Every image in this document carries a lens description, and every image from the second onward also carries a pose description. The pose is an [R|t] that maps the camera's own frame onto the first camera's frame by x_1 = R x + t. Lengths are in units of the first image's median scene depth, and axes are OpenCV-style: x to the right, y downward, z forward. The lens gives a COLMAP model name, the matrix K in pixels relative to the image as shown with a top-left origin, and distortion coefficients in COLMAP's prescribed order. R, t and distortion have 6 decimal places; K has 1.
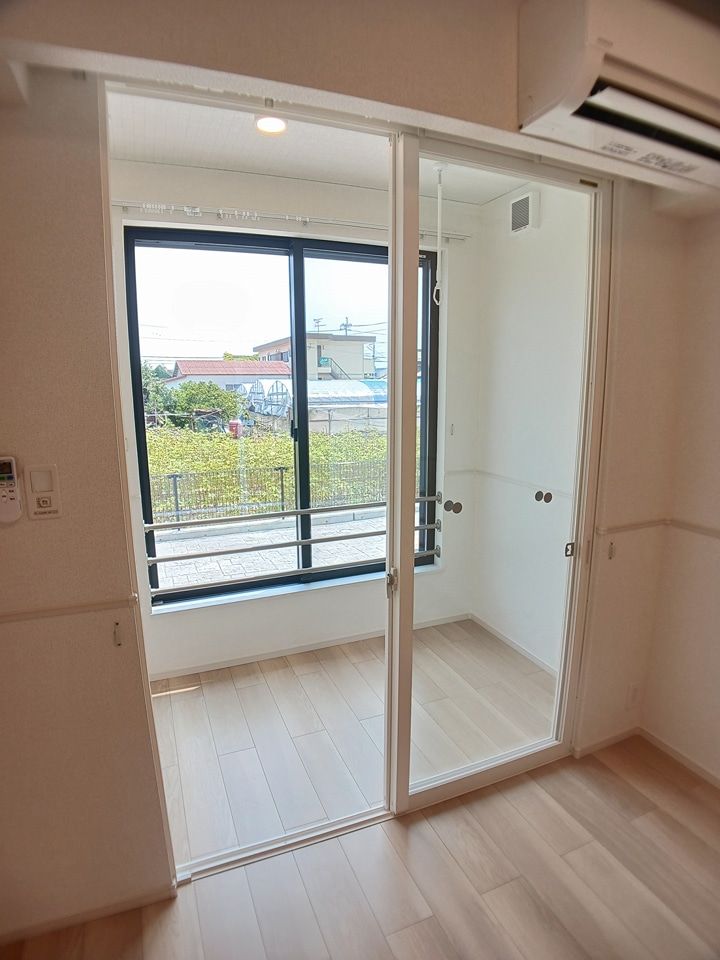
lens RADIAL K [[528.8, 0, 361.4], [0, 528.8, 479.6], [0, 0, 1]] dist [-0.078700, 0.000074]
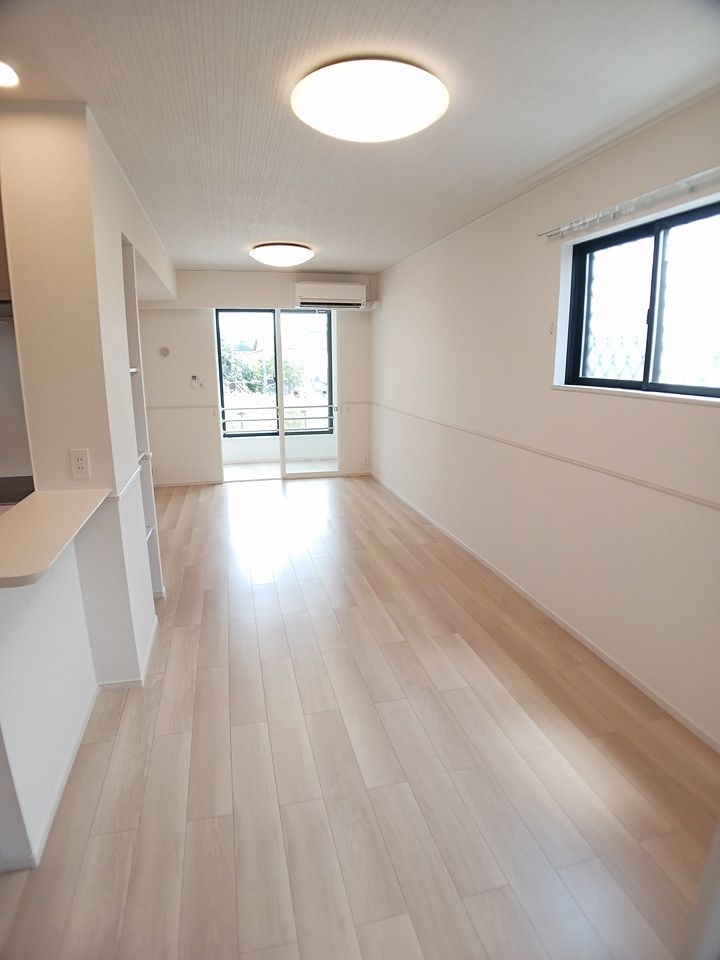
lens RADIAL K [[531.7, 0, 361.8], [0, 531.7, 482.1], [0, 0, 1]] dist [-0.059643, -0.000106]
pose [[0.988768, 0.049555, -0.141006, 0.754615], [-0.042780, 0.997798, 0.050677, 0.299887], [0.143206, -0.044076, 0.988711, -1.737415]]
